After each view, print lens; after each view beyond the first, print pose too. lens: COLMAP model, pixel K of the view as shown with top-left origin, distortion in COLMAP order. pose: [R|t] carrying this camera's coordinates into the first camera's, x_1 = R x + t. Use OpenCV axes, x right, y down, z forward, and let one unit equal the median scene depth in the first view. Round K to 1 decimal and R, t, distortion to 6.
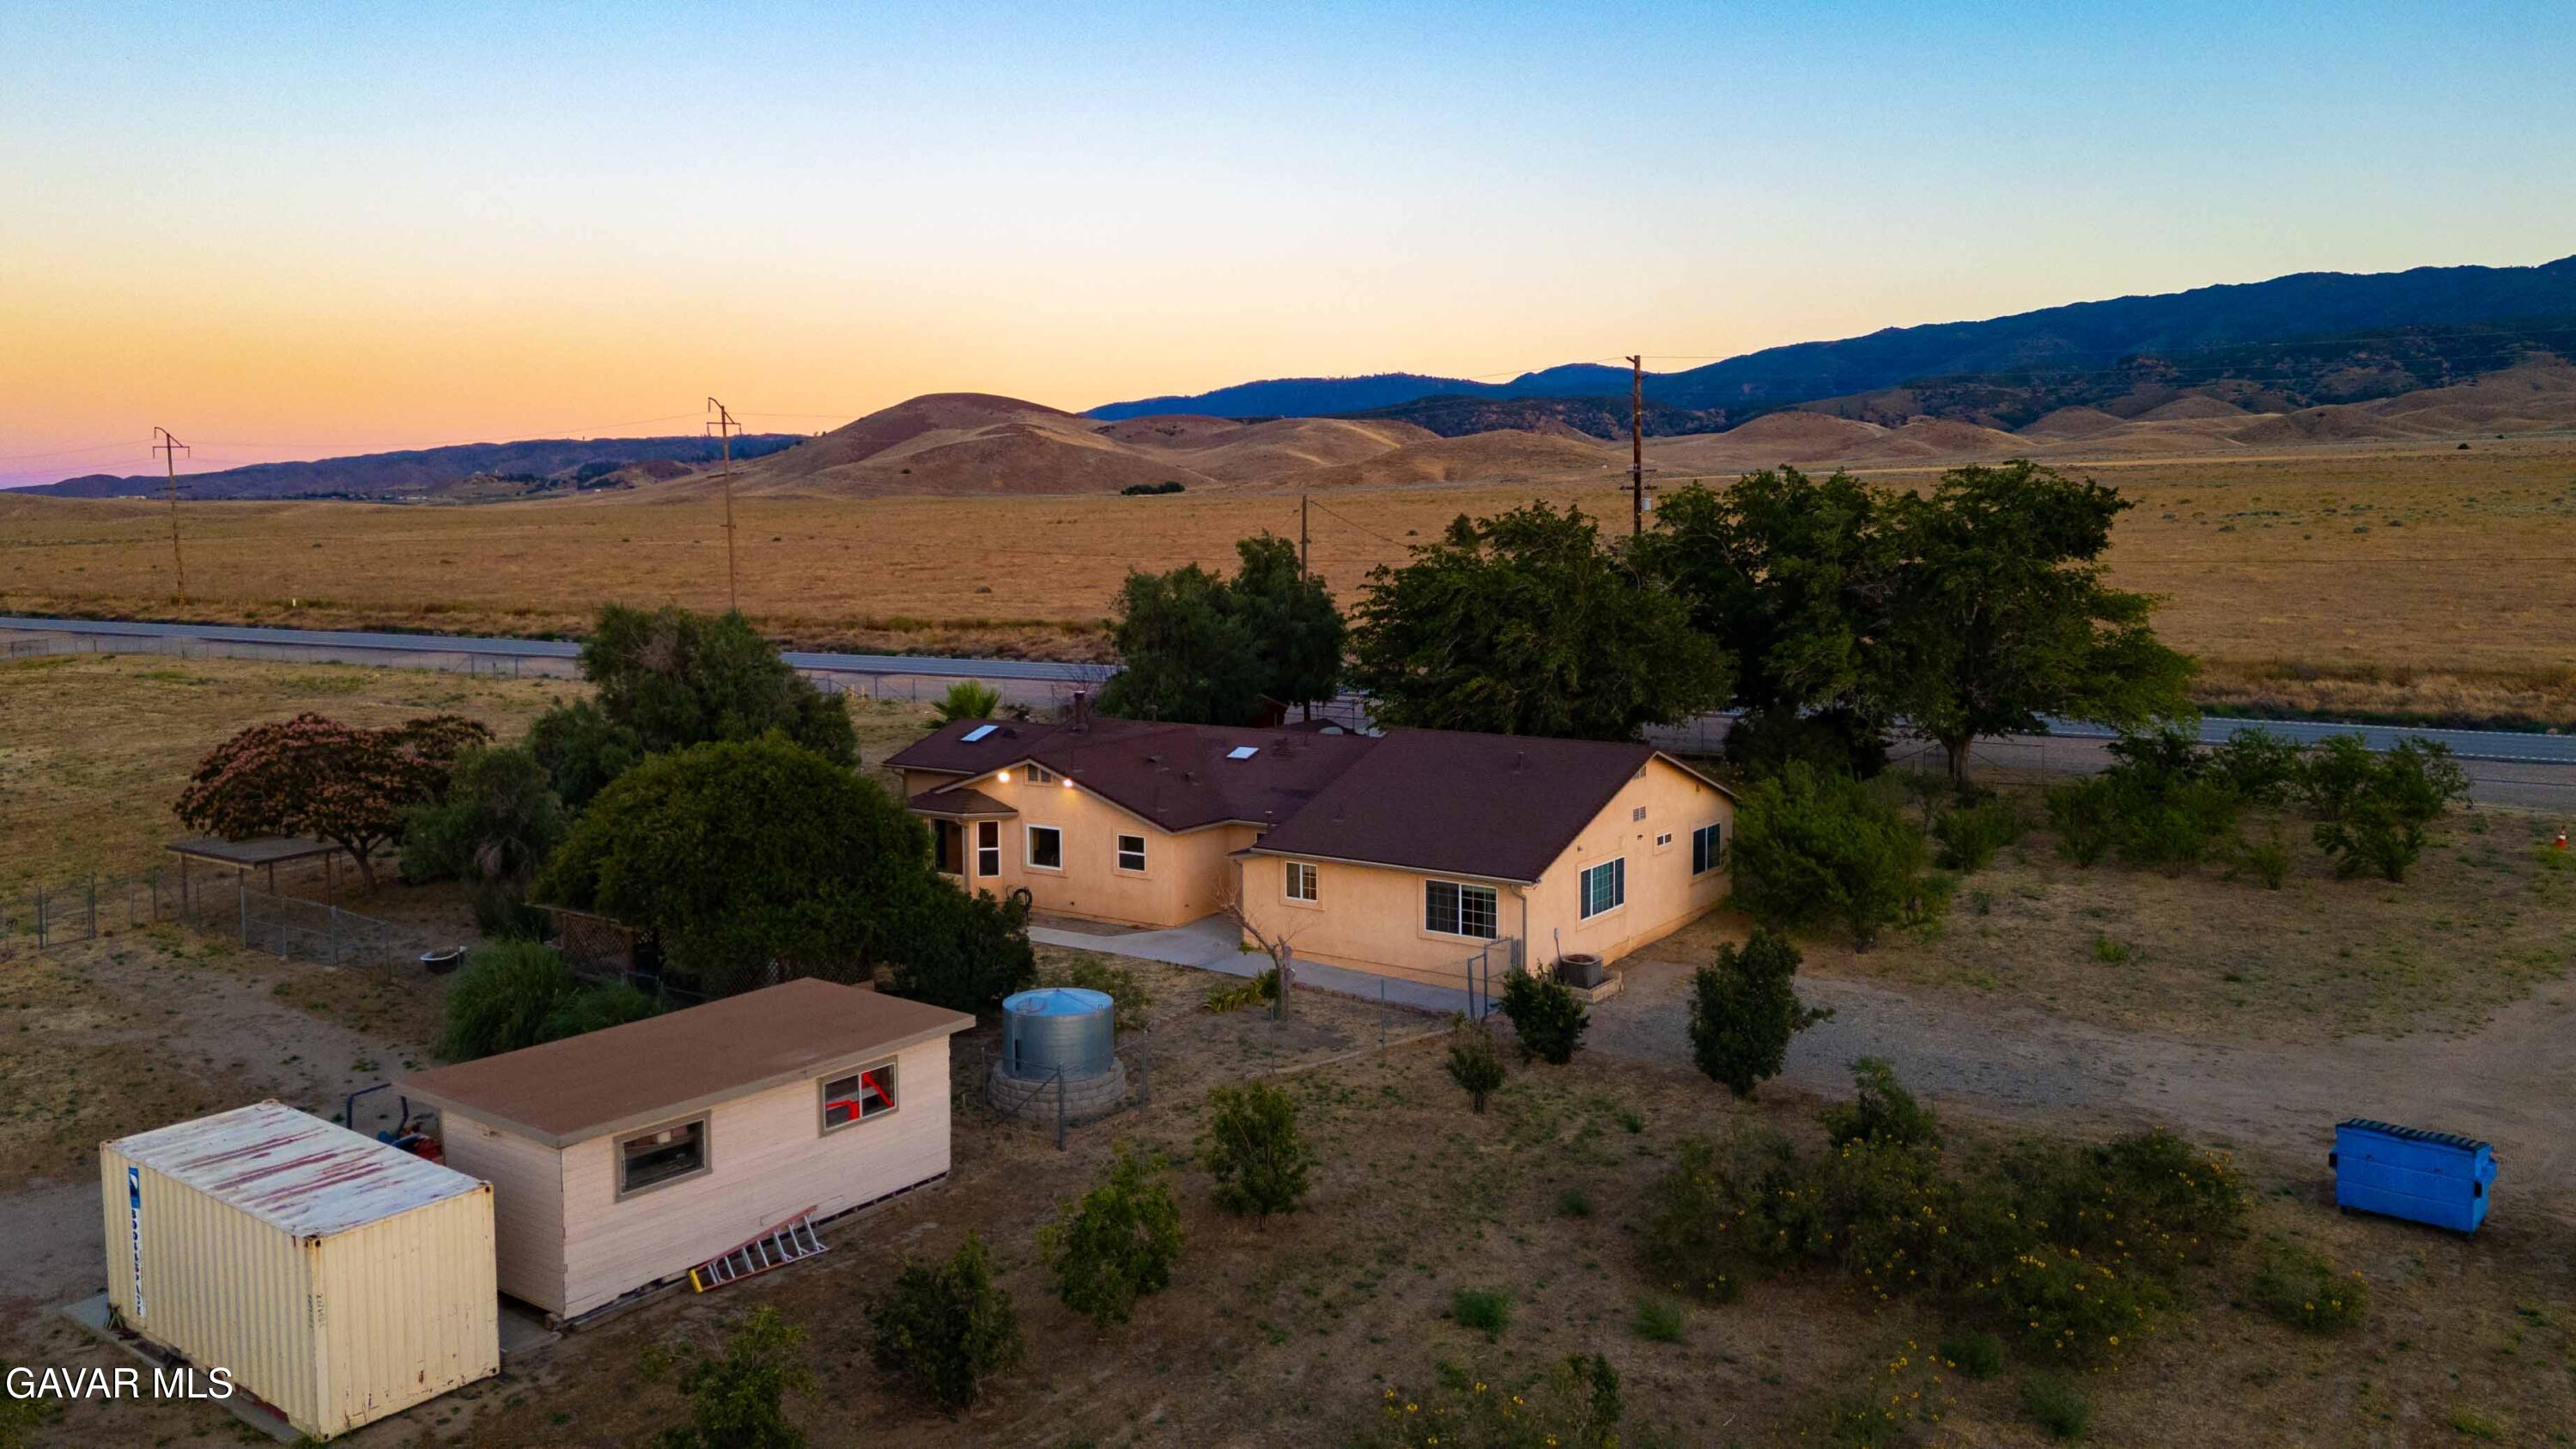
lens RADIAL K [[1825.8, 0, 1280.8], [0, 1825.8, 726.6], [0, 0, 1]] dist [0.062878, 0.000496]
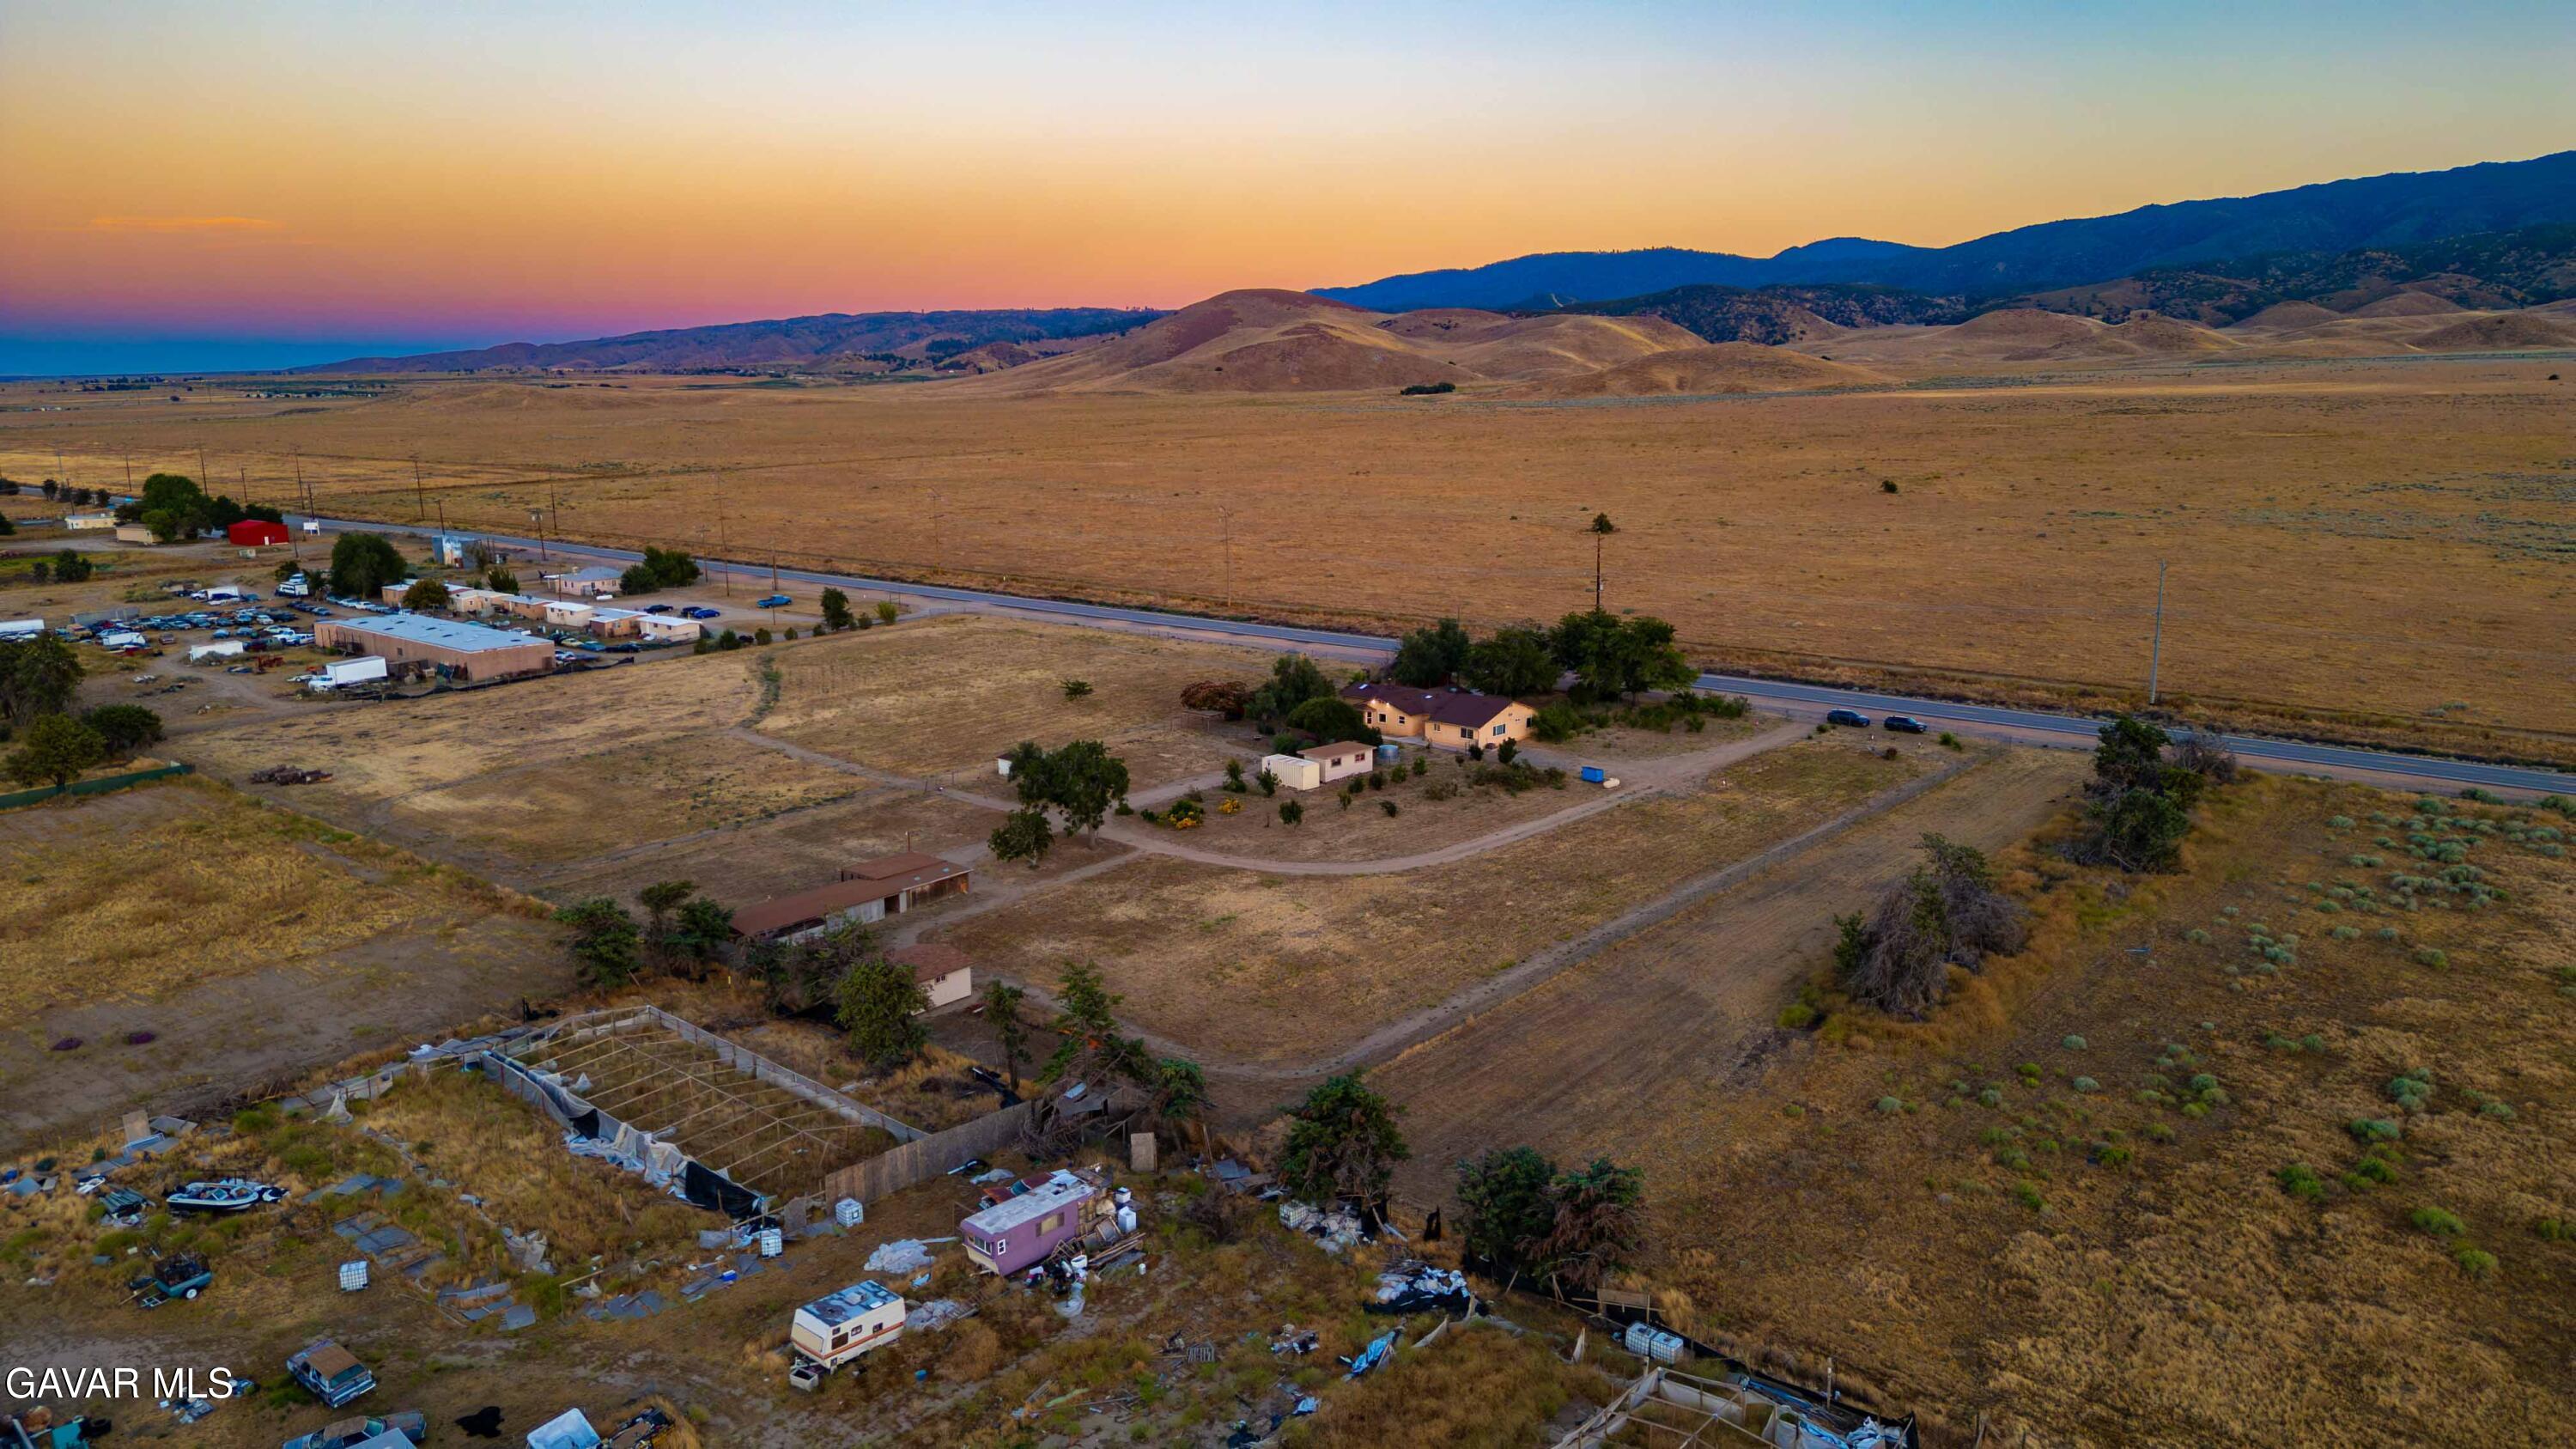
lens RADIAL K [[1825.8, 0, 1283.7], [0, 1825.8, 729.4], [0, 0, 1]] dist [0.062878, 0.000496]
pose [[0.988920, 0.025222, -0.146294, 0.014881], [-0.012193, 0.995932, 0.089283, -0.015716], [0.147950, -0.086510, 0.985204, -0.178975]]
